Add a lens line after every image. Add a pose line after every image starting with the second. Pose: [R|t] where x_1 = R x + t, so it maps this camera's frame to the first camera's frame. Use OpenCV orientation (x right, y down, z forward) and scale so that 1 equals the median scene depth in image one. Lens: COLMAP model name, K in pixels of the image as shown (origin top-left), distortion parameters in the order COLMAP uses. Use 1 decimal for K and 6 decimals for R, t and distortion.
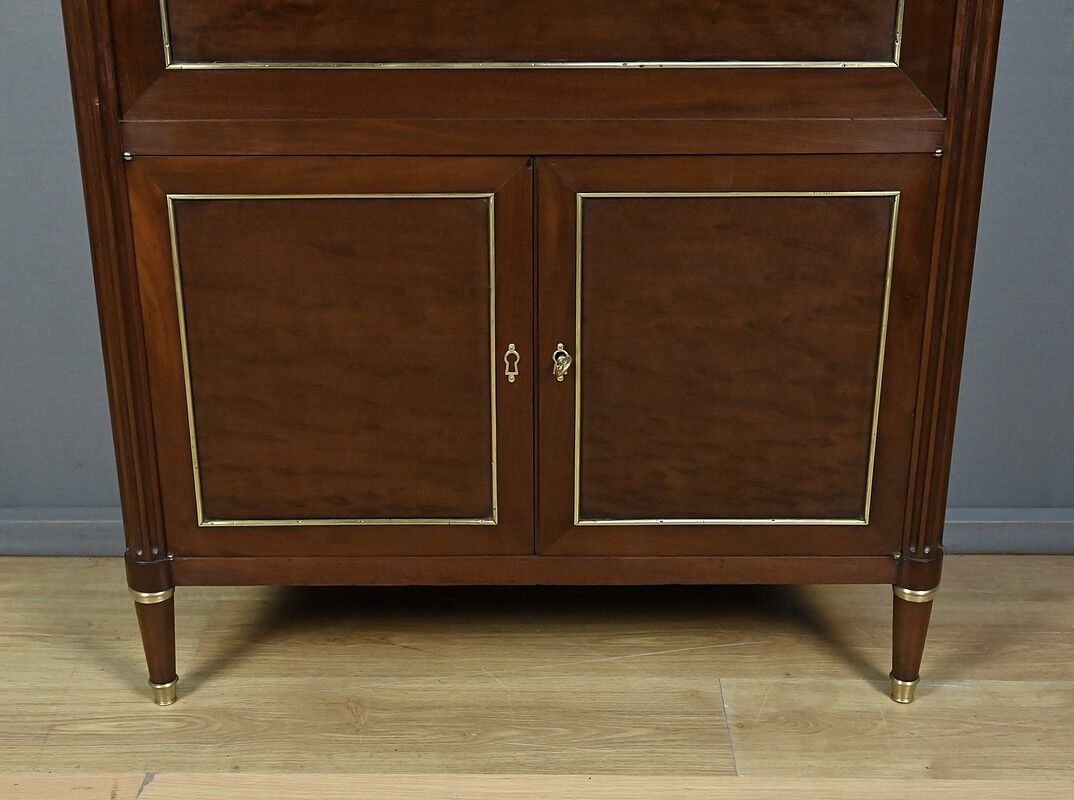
lens RADIAL K [[1498.6, 0, 537.0], [0, 1498.6, 400.0], [0, 0, 1]] dist [-0.000787, 0.028297]
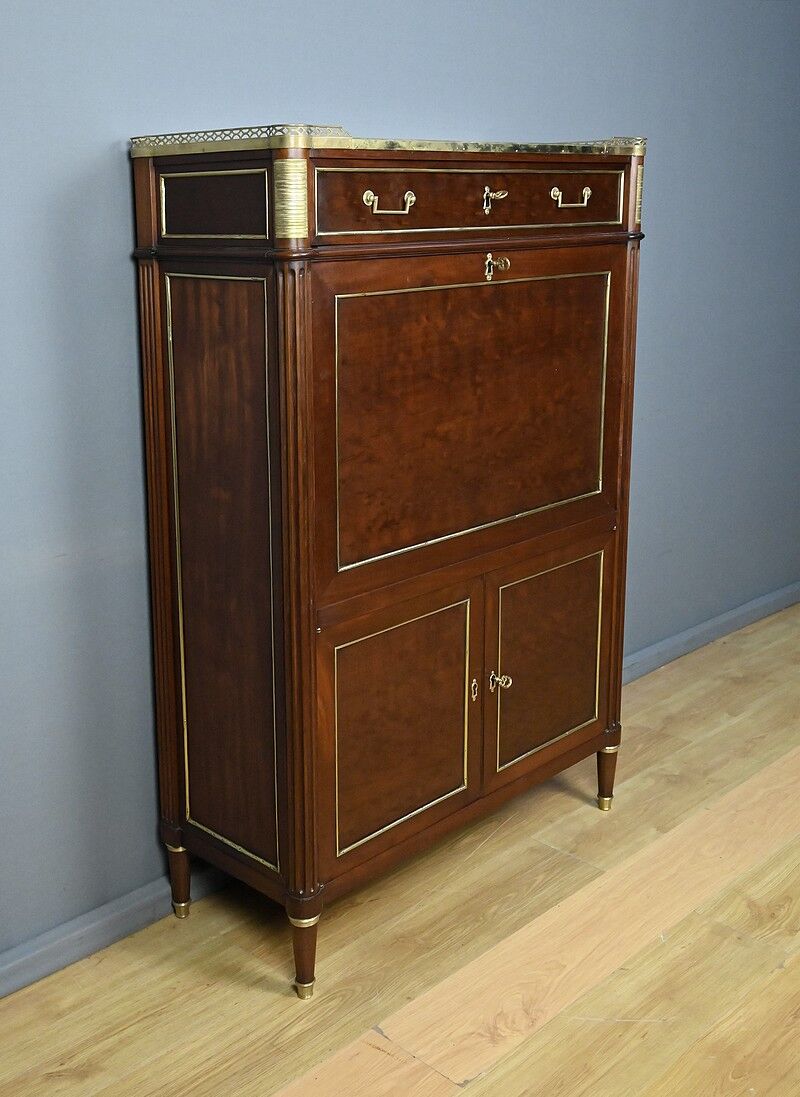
lens RADIAL K [[1169.8, 0, 401.1], [0, 1169.8, 455.6], [0, 0, 1]] dist [0.003921, 0.000418]
pose [[0.707714, -0.157021, 0.688829, -0.936901], [0.283184, 0.956287, -0.072958, -0.202118], [-0.647262, 0.246699, 0.721243, -0.007521]]
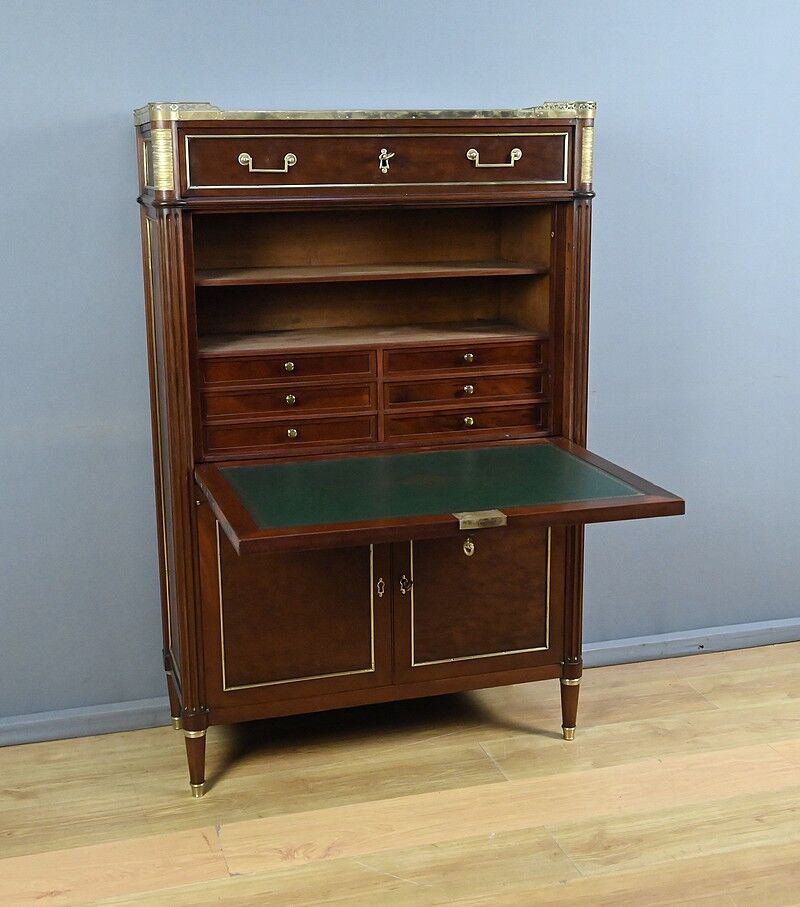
lens RADIAL K [[1228.8, 0, 387.7], [0, 1228.8, 450.7], [0, 0, 1]] dist [0.015039, -0.002916]
pose [[0.959063, -0.072893, 0.273652, -0.431204], [0.114479, 0.983625, -0.139202, 0.024800], [-0.259024, 0.164831, 0.951702, -0.591661]]
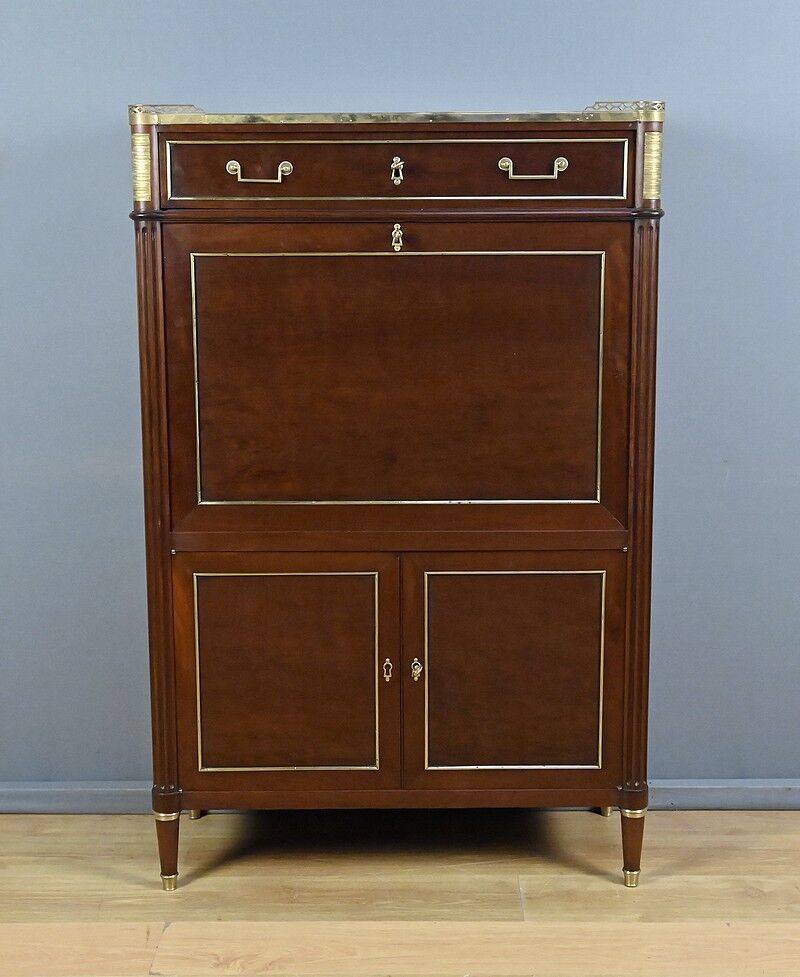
lens RADIAL K [[1607.6, 0, 412.9], [0, 1607.6, 472.5], [0, 0, 1]] dist [0.015492, 0.003073]
pose [[0.999953, -0.002352, 0.009436, -0.004570], [0.004141, 0.980925, -0.194341, 0.106717], [-0.008799, 0.194370, 0.980889, -0.815438]]
